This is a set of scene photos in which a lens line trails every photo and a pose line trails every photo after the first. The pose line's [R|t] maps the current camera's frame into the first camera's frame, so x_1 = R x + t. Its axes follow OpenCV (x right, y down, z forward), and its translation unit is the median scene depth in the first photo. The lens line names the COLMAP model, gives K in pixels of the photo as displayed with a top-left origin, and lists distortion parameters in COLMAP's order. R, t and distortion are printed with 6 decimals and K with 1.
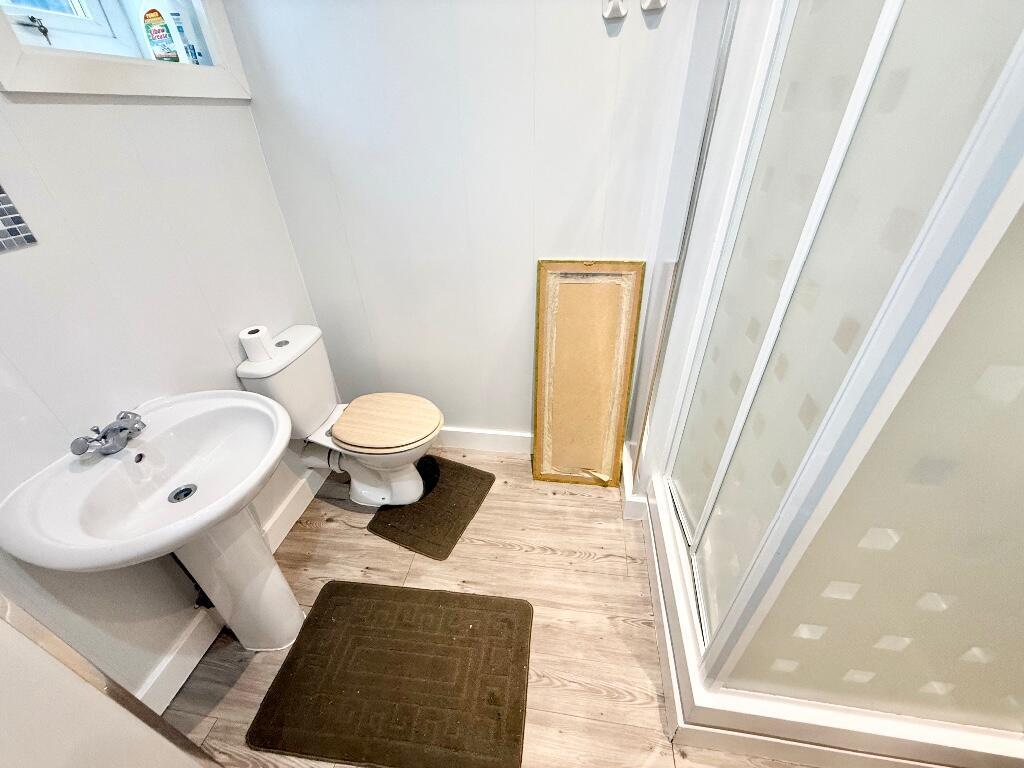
lens RADIAL K [[404.7, 0, 511.4], [0, 404.7, 385.2], [0, 0, 1]] dist [-0.002335, 0.000043]
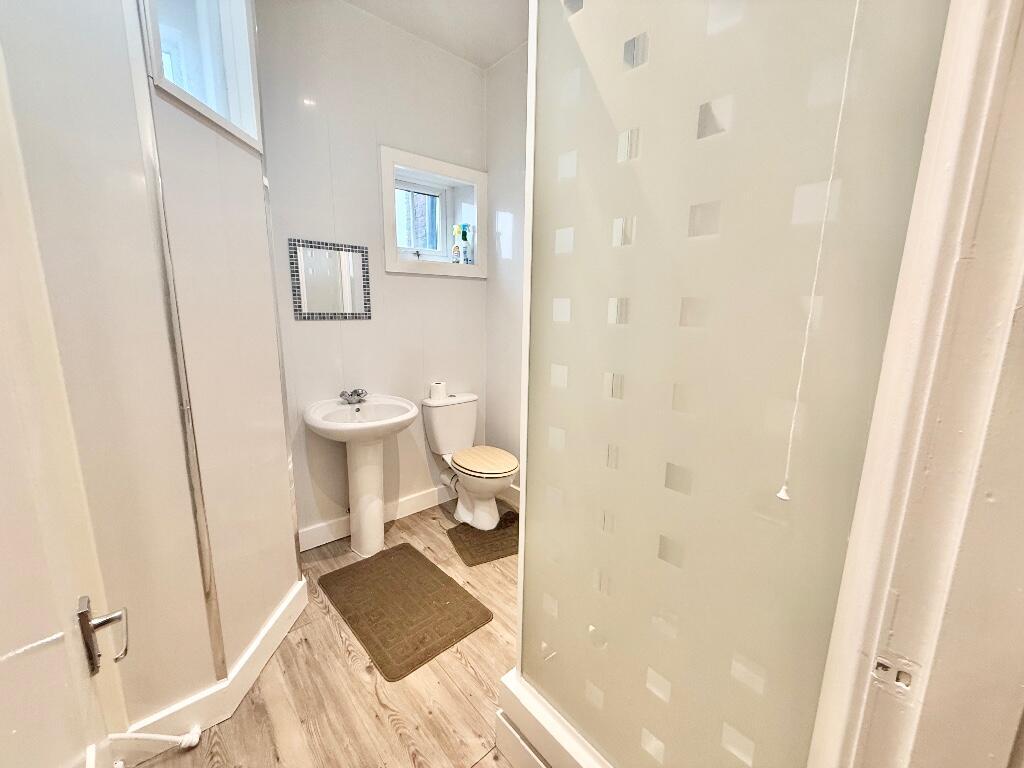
lens RADIAL K [[404.7, 0, 514.2], [0, 404.7, 382.1], [0, 0, 1]] dist [-0.002335, 0.000043]
pose [[0.769758, 0.152556, -0.619838, 0.763831], [-0.379353, 0.890277, -0.251989, 0.195107], [0.513385, 0.429108, 0.743170, -0.189327]]
